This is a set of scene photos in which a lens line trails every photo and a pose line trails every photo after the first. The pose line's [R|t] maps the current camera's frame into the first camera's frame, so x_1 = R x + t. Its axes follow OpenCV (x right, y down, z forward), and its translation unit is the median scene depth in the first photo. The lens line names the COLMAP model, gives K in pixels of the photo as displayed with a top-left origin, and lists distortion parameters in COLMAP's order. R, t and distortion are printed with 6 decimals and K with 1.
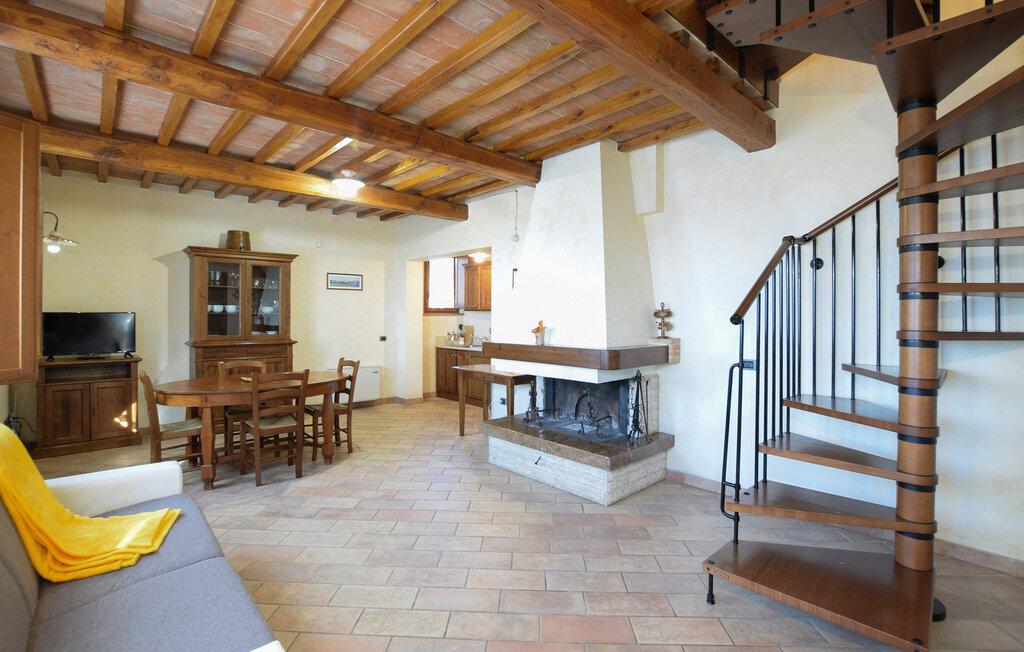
lens RADIAL K [[472.3, 0, 510.5], [0, 472.3, 312.3], [0, 0, 1]] dist [-0.027481, 0.000603]
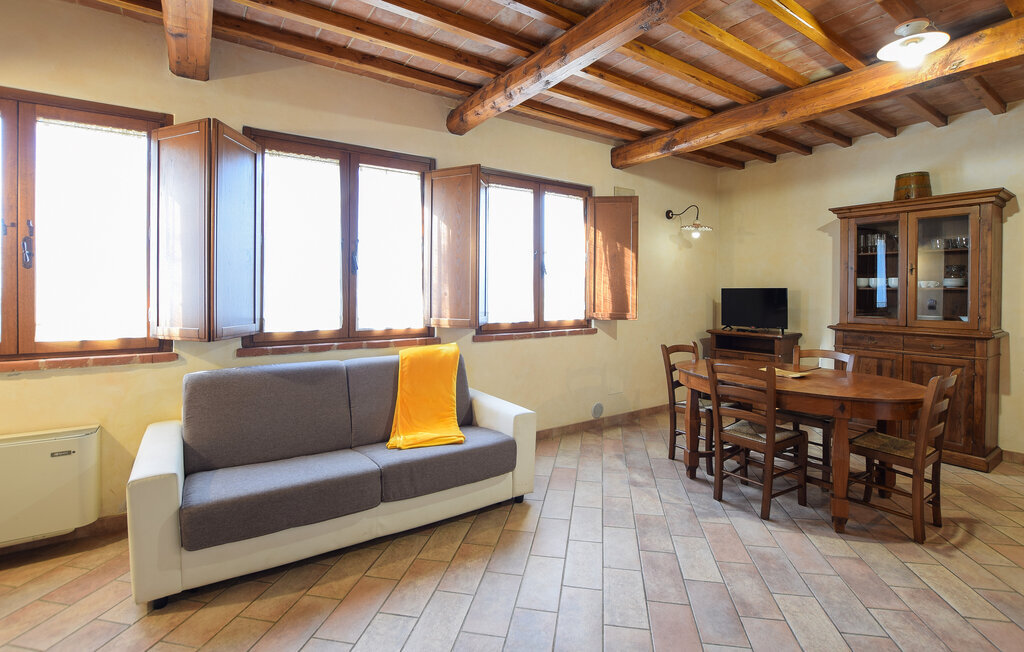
lens RADIAL K [[467.6, 0, 512.1], [0, 467.6, 296.0], [0, 0, 1]] dist [-0.026140, 0.000257]
pose [[-0.145331, 0.008080, -0.989350, 0.272411], [-0.001662, 0.999963, 0.008411, 0.011535], [0.989382, 0.002866, -0.145312, 0.684662]]
